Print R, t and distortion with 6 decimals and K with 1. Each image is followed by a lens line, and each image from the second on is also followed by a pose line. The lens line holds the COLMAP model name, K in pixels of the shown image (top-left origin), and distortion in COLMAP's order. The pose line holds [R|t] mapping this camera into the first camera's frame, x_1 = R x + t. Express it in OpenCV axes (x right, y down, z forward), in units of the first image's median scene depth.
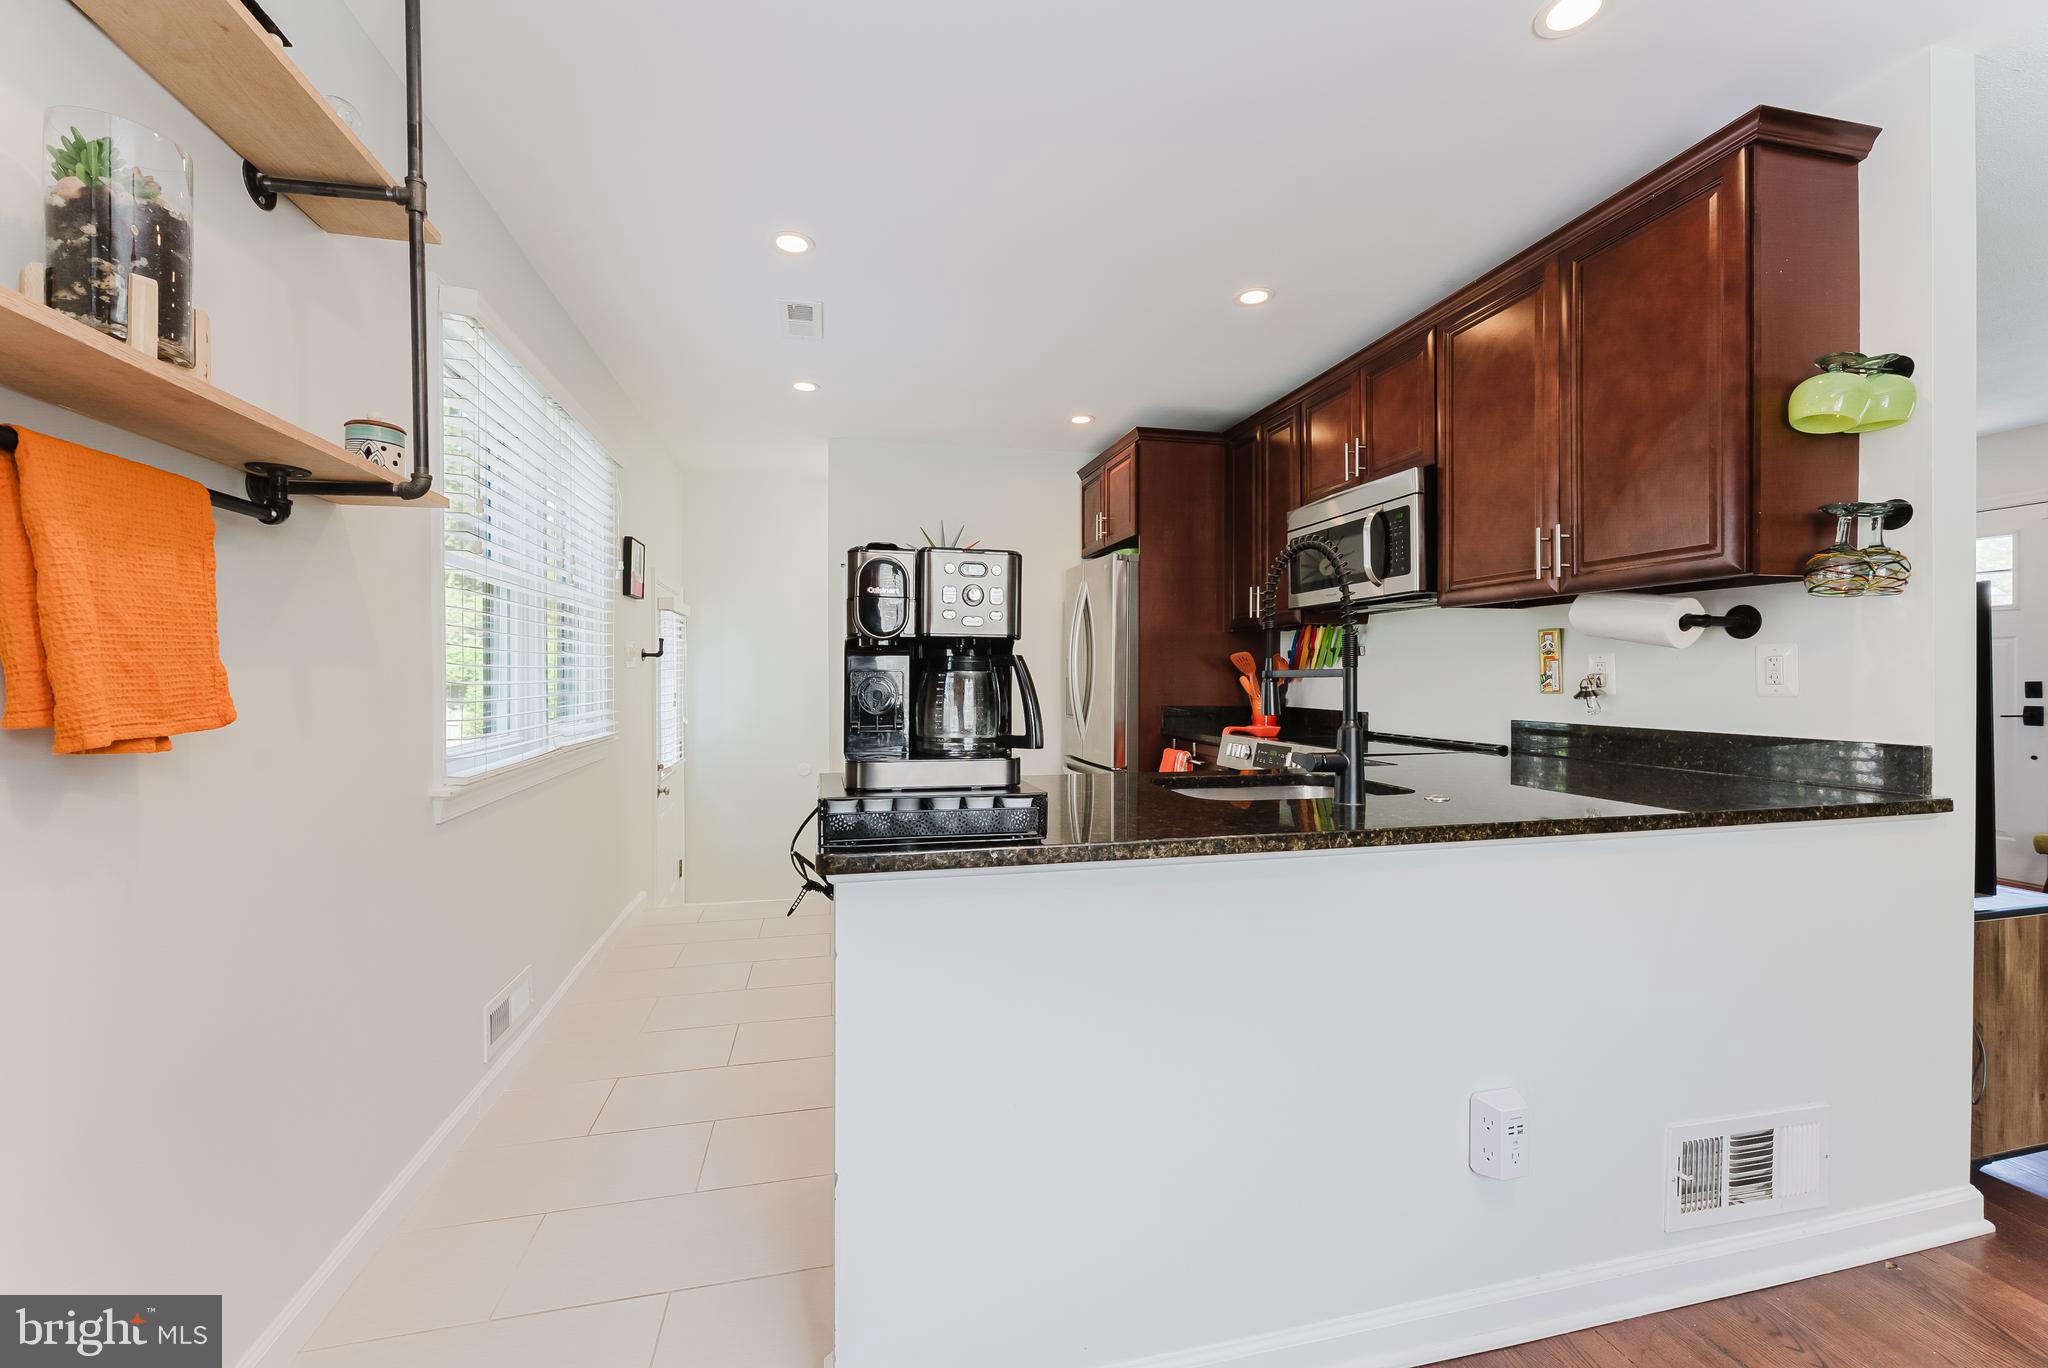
lens RADIAL K [[818.2, 0, 1012.3], [0, 818.2, 683.3], [0, 0, 1]] dist [0.000932, -0.000530]
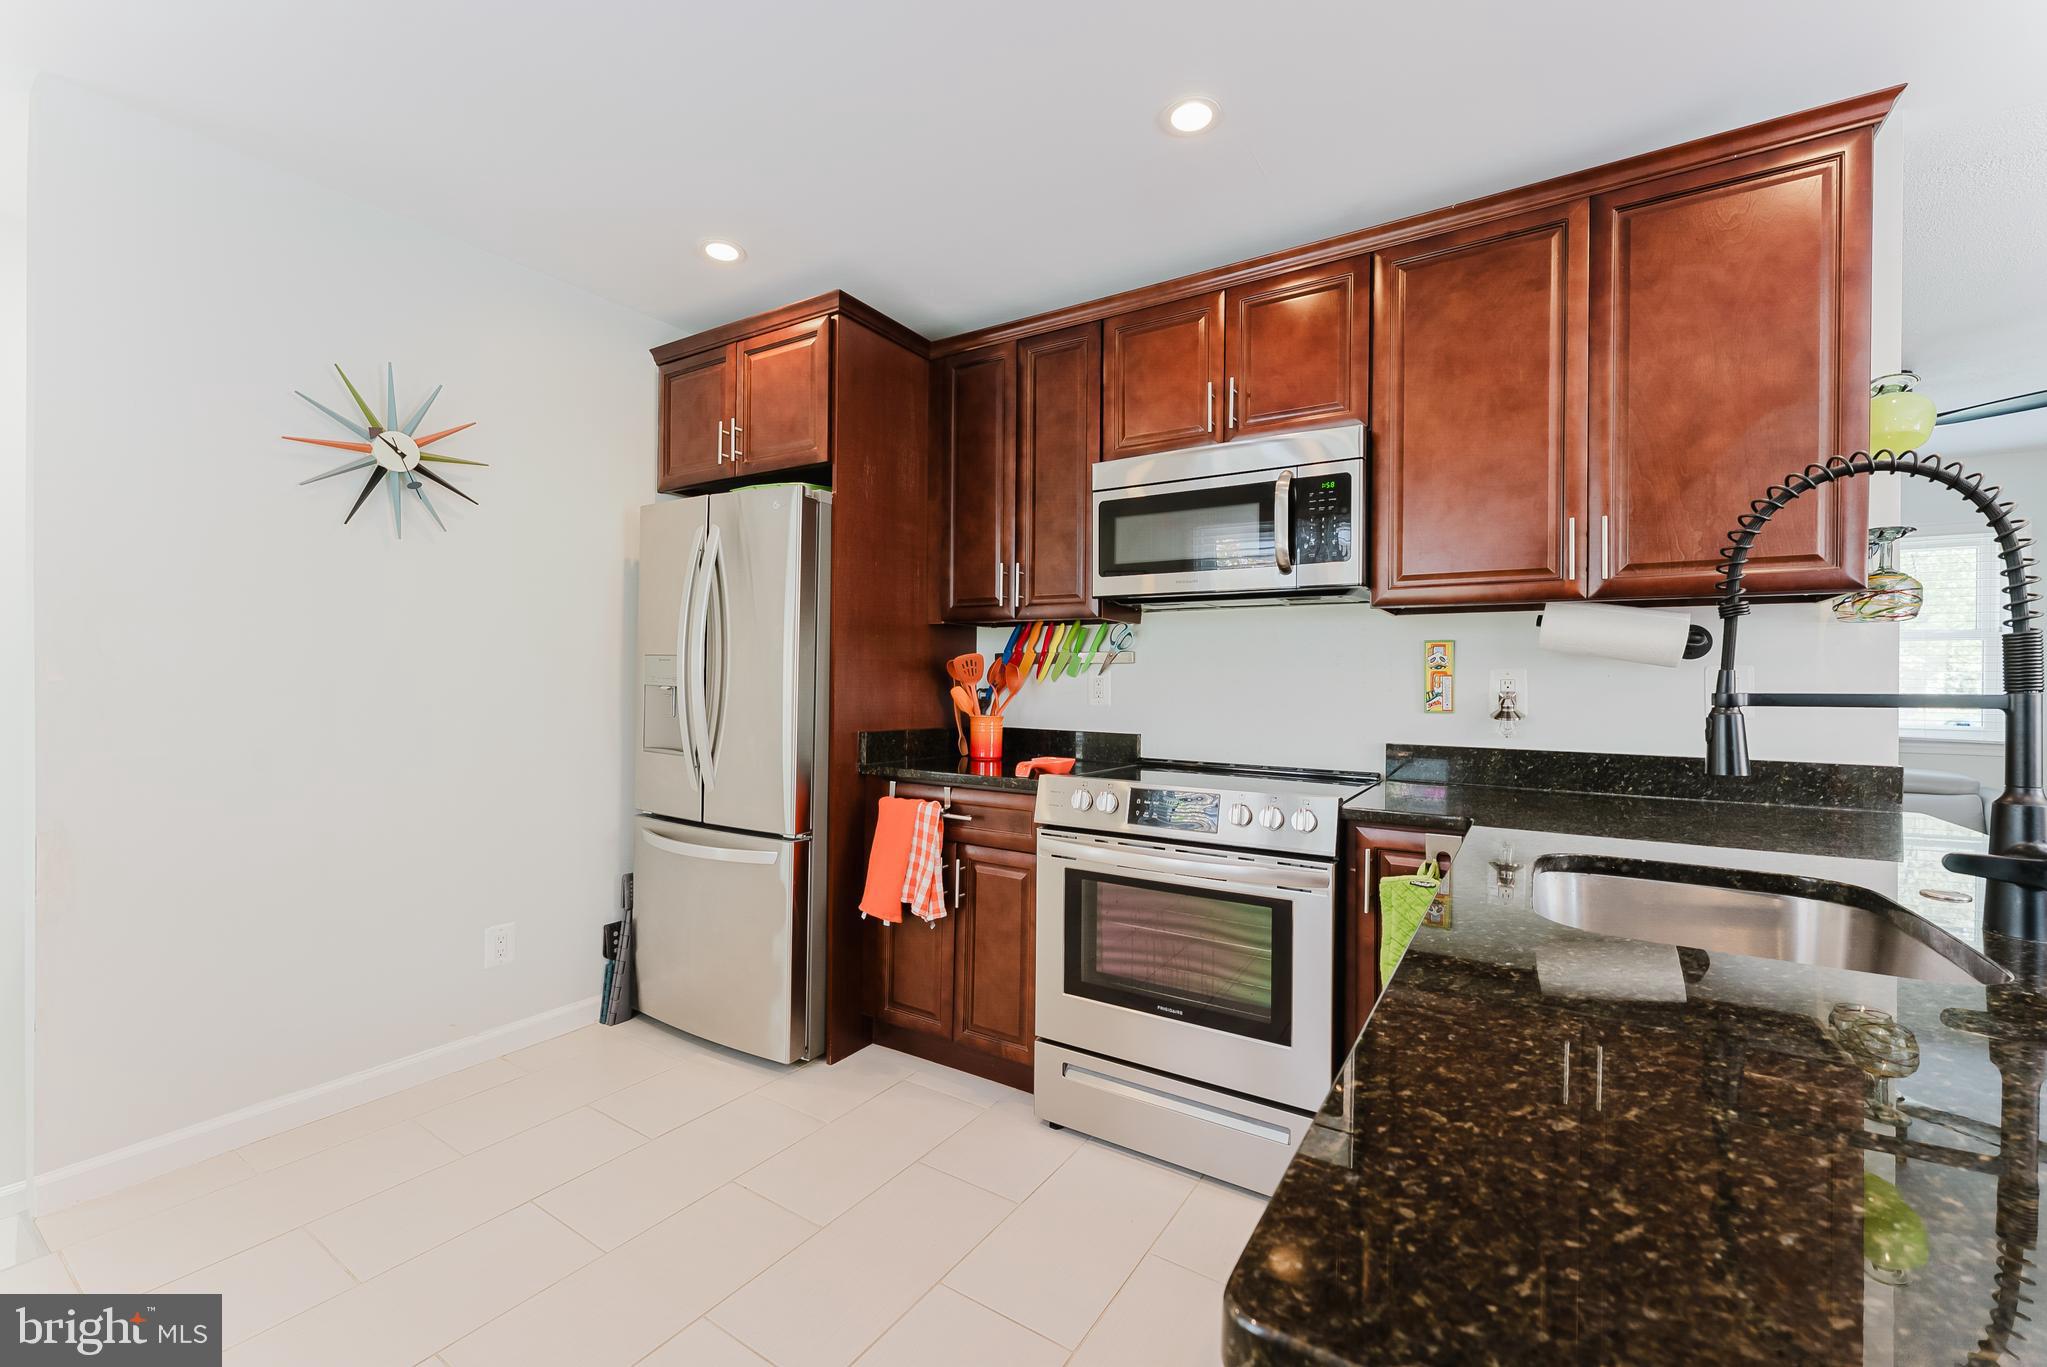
lens RADIAL K [[817.8, 0, 1032.7], [0, 817.8, 681.6], [0, 0, 1]] dist [0.000932, -0.000530]
pose [[0.706711, 0.010288, 0.707428, -0.257588], [-0.006134, 0.999946, -0.008414, -0.010704], [-0.707476, 0.001607, 0.706735, 0.628206]]
